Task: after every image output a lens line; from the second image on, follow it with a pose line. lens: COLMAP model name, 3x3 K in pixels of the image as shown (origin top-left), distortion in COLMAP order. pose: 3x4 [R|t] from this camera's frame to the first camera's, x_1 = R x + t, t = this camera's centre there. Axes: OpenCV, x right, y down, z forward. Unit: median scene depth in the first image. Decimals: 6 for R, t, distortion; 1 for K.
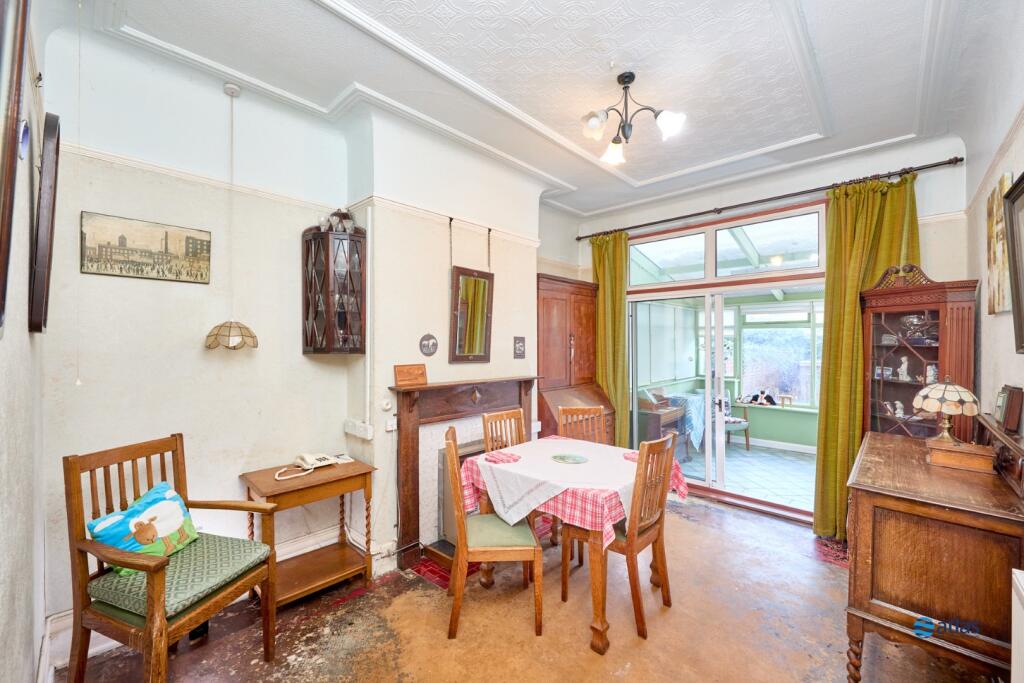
lens RADIAL K [[407.1, 0, 518.2], [0, 407.1, 341.6], [0, 0, 1]] dist [0.000780, -0.000085]
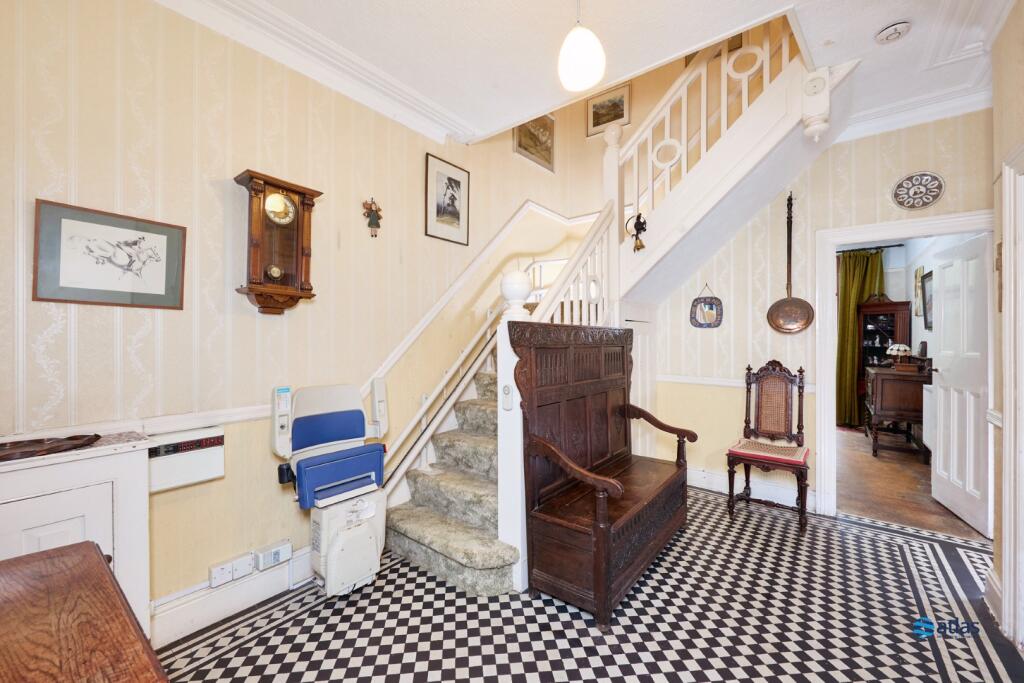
lens RADIAL K [[407.1, 0, 507.5], [0, 407.1, 339.4], [0, 0, 1]] dist [0.000780, -0.000085]
pose [[0.996682, 0.003774, 0.081307, -1.157749], [-0.003837, 0.999992, 0.000626, 0.064547], [-0.081305, -0.000936, 0.996689, -0.968810]]
